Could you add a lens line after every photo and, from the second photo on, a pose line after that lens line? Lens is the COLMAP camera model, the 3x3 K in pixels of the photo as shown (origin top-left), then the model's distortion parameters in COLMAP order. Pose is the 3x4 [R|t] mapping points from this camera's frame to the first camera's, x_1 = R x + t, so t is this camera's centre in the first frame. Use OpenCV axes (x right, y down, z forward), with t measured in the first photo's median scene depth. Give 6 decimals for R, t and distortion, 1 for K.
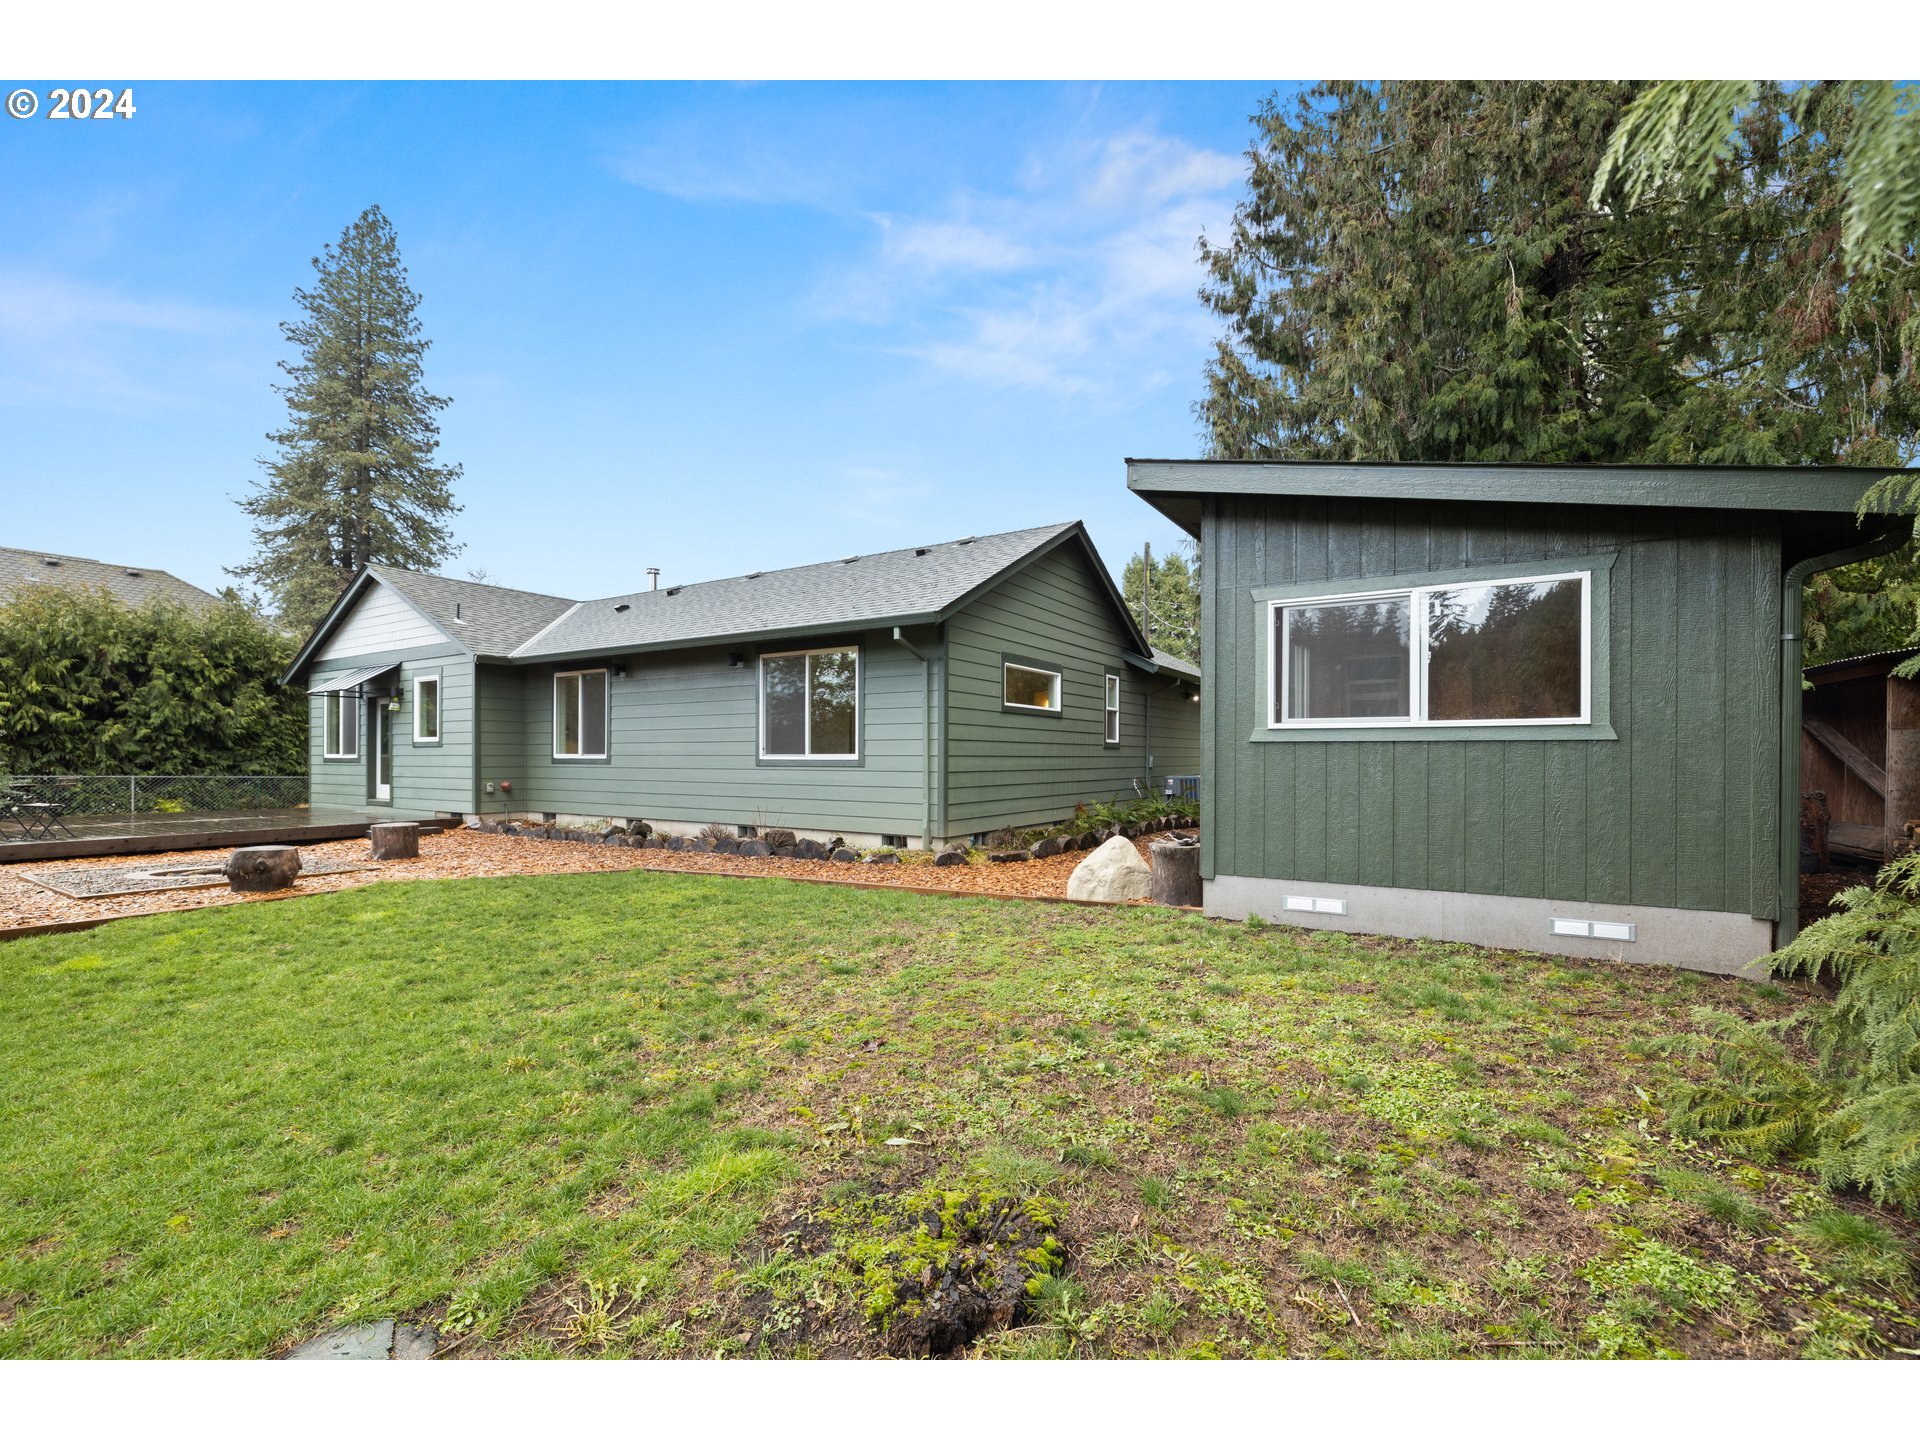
lens RADIAL K [[816.8, 0, 961.0], [0, 816.8, 759.0], [0, 0, 1]] dist [0.000160, -0.000068]
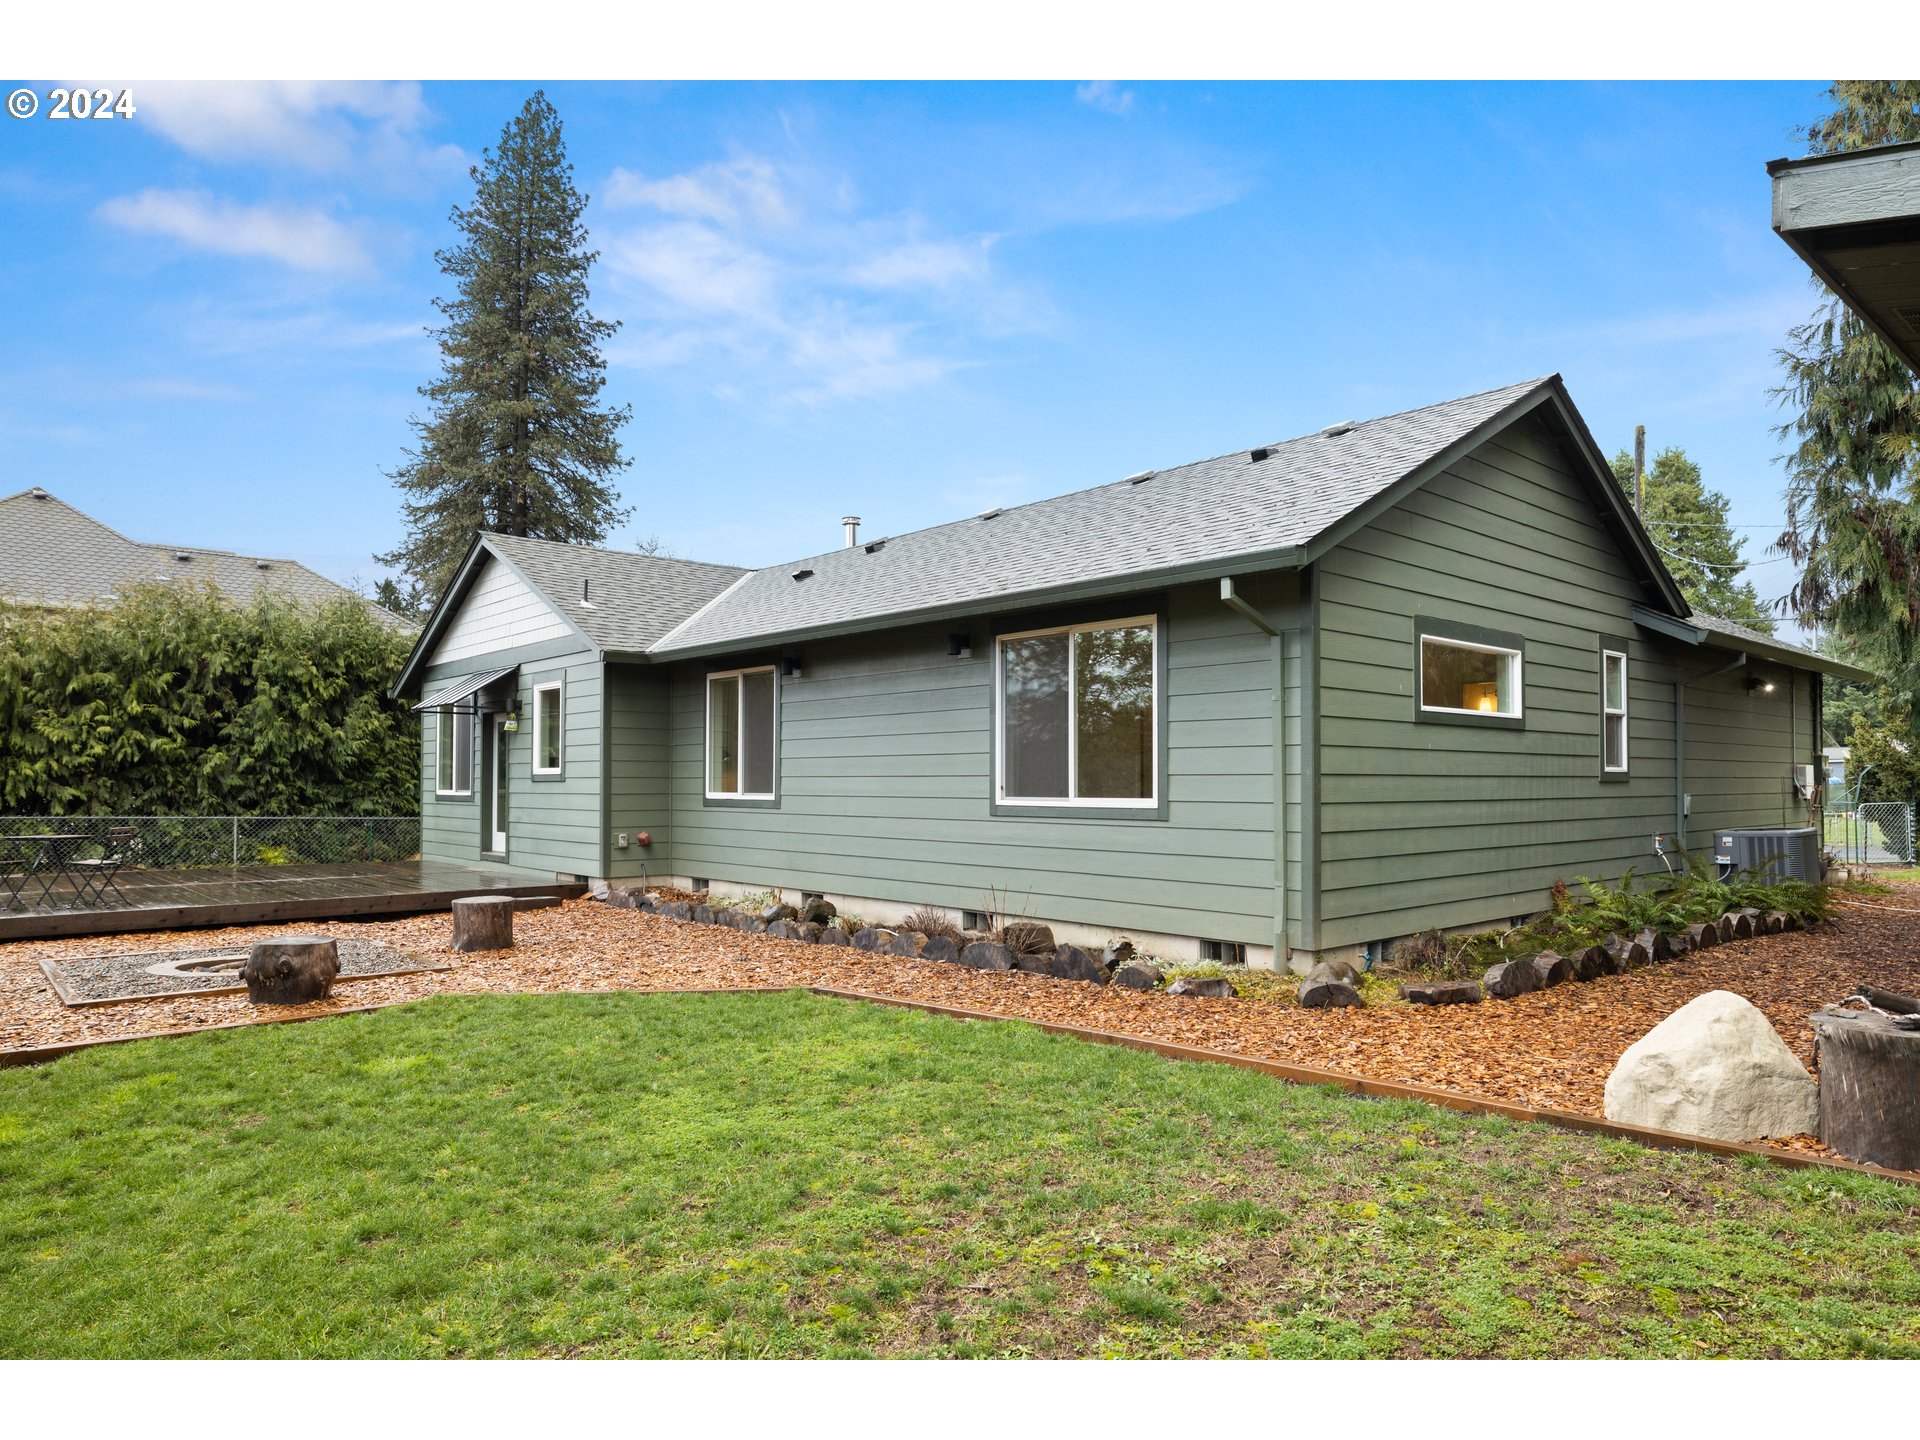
lens RADIAL K [[1185.2, 0, 959.5], [0, 1185.2, 763.6], [0, 0, 1]] dist [0.001920, 0.001174]
pose [[0.959927, -0.005388, -0.280198, -0.018580], [0.000290, 0.999834, -0.018235, -0.012164], [0.280250, 0.017423, 0.959769, 0.111524]]
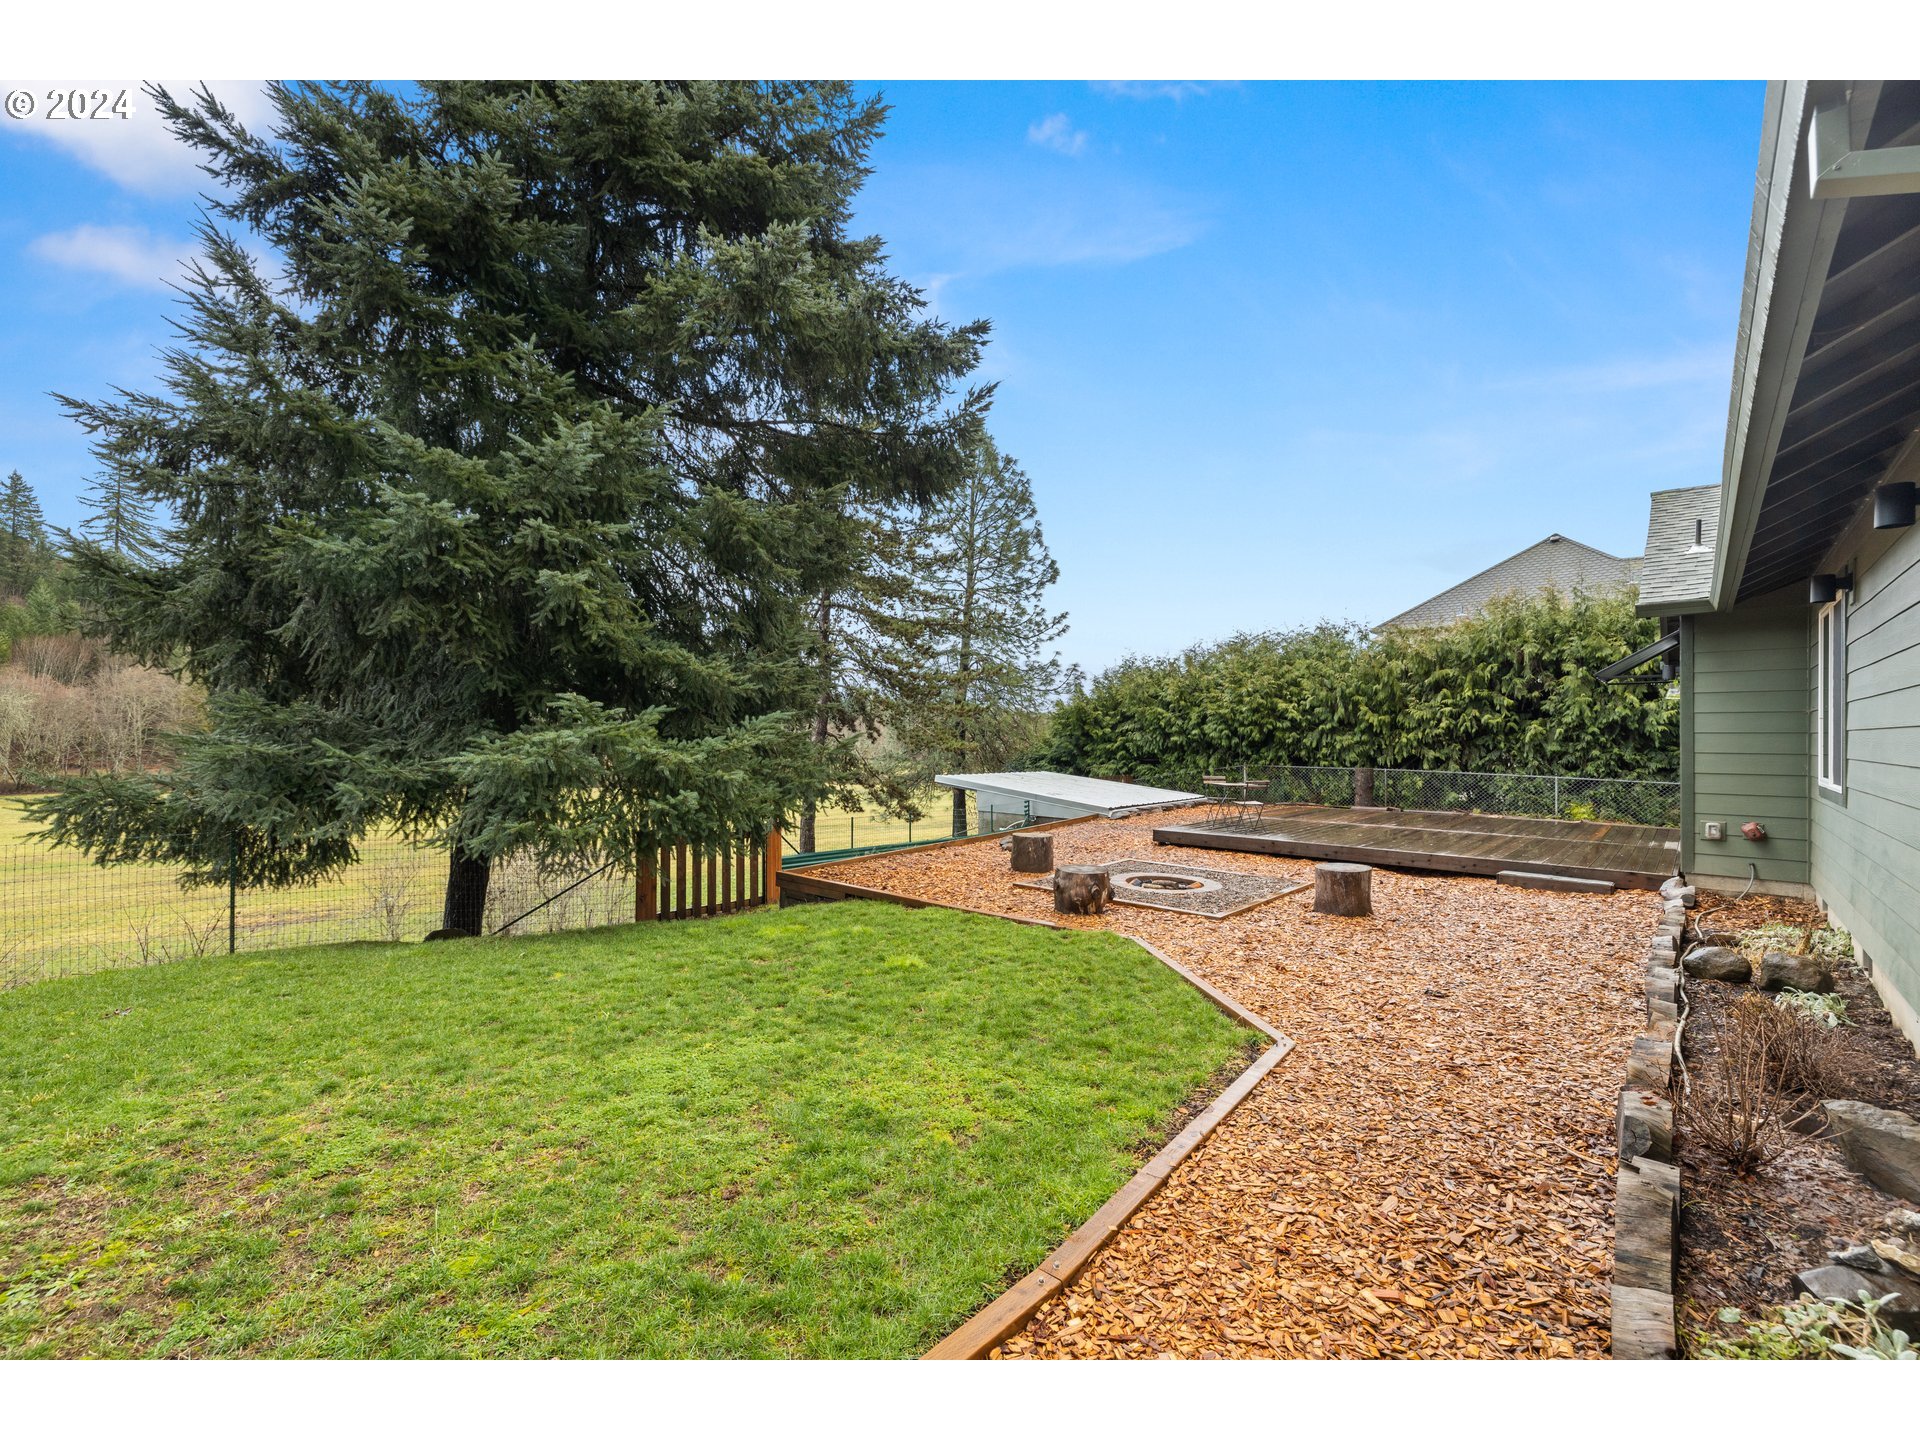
lens RADIAL K [[811.8, 0, 954.6], [0, 811.8, 701.2], [0, 0, 1]] dist [-0.001127, -0.000331]
pose [[-0.178875, -0.044836, -0.982850, 0.074145], [-0.007534, 0.998994, -0.044201, -0.025943], [0.983843, -0.000502, -0.179032, 0.587889]]
